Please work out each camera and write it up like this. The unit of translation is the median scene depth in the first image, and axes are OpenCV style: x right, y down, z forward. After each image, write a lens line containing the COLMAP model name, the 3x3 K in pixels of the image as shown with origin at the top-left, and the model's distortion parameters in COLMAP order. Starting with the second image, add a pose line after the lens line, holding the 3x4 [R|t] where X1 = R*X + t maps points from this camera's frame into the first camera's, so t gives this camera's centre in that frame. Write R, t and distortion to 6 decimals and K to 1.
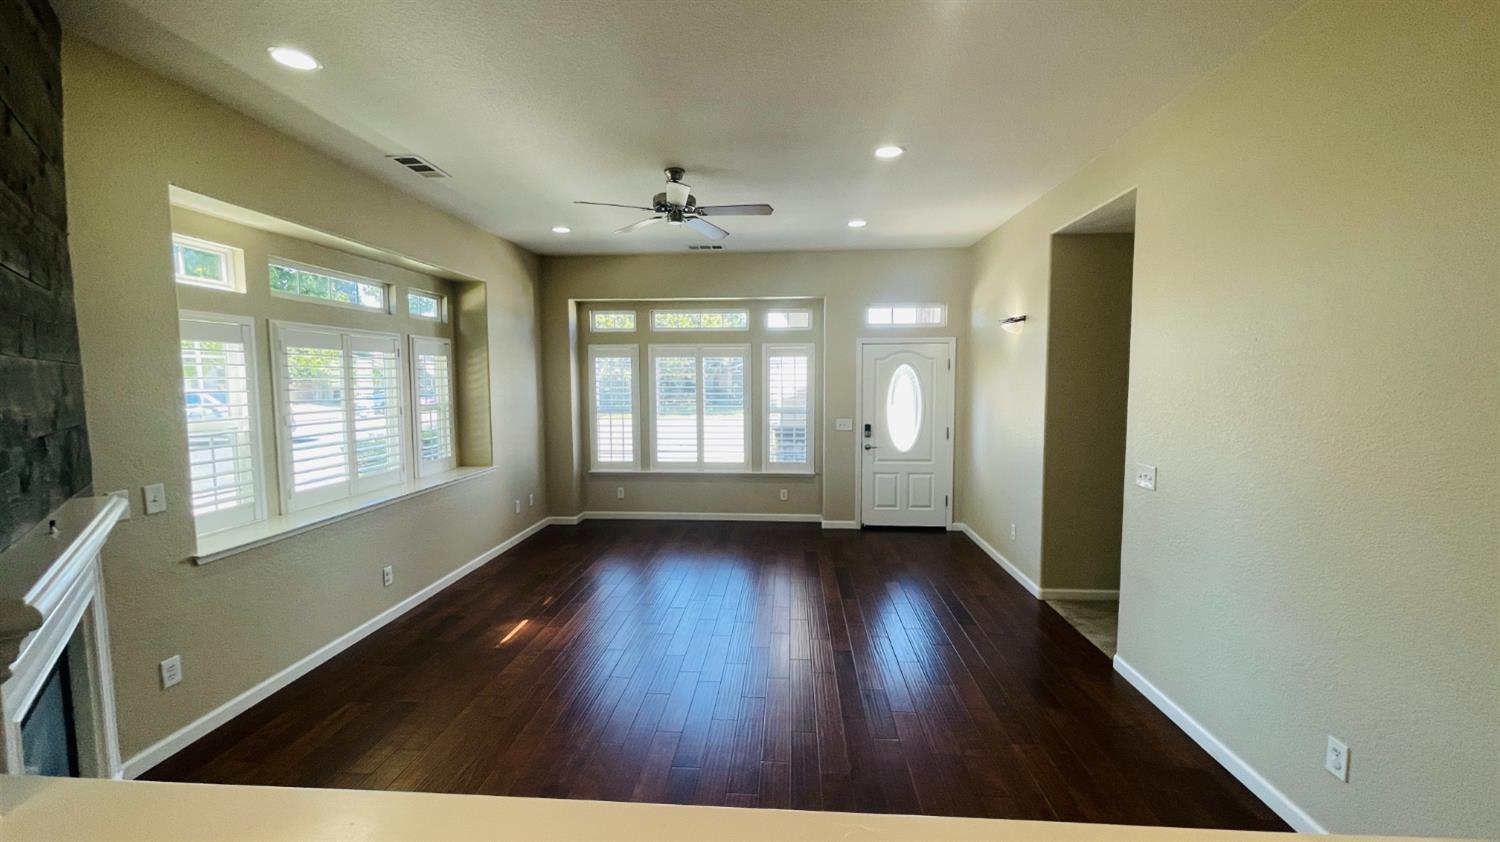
lens RADIAL K [[614.3, 0, 752.3], [0, 614.3, 427.9], [0, 0, 1]] dist [-0.003380, -0.000897]
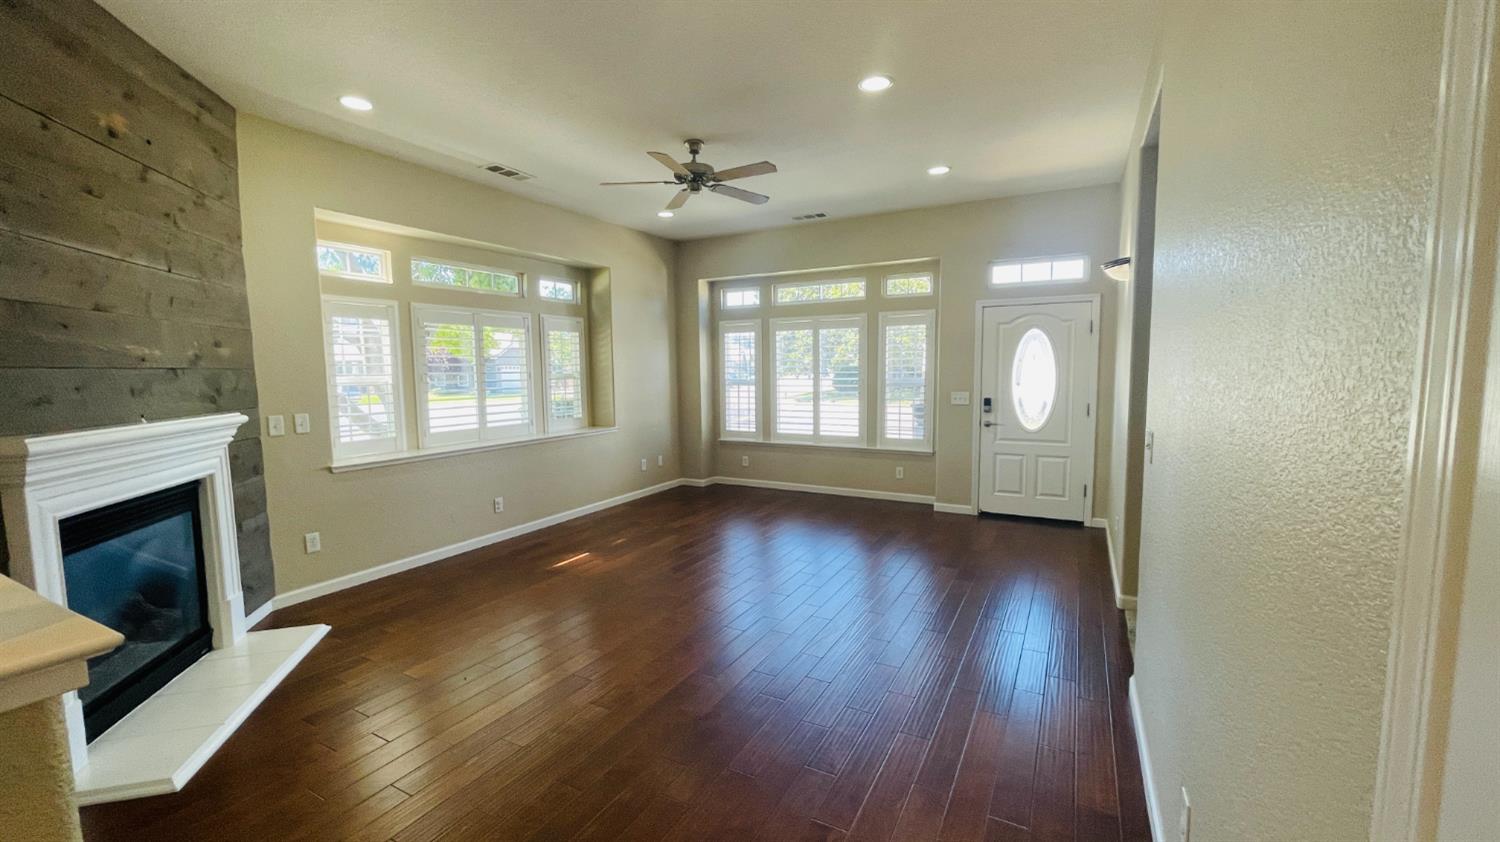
lens RADIAL K [[614.3, 0, 745.0], [0, 614.3, 431.0], [0, 0, 1]] dist [-0.003380, -0.000897]
pose [[0.905774, 0.036096, -0.422221, 0.295564], [-0.026387, 0.999236, 0.028818, 0.030475], [0.422939, -0.014962, 0.906035, 0.054830]]
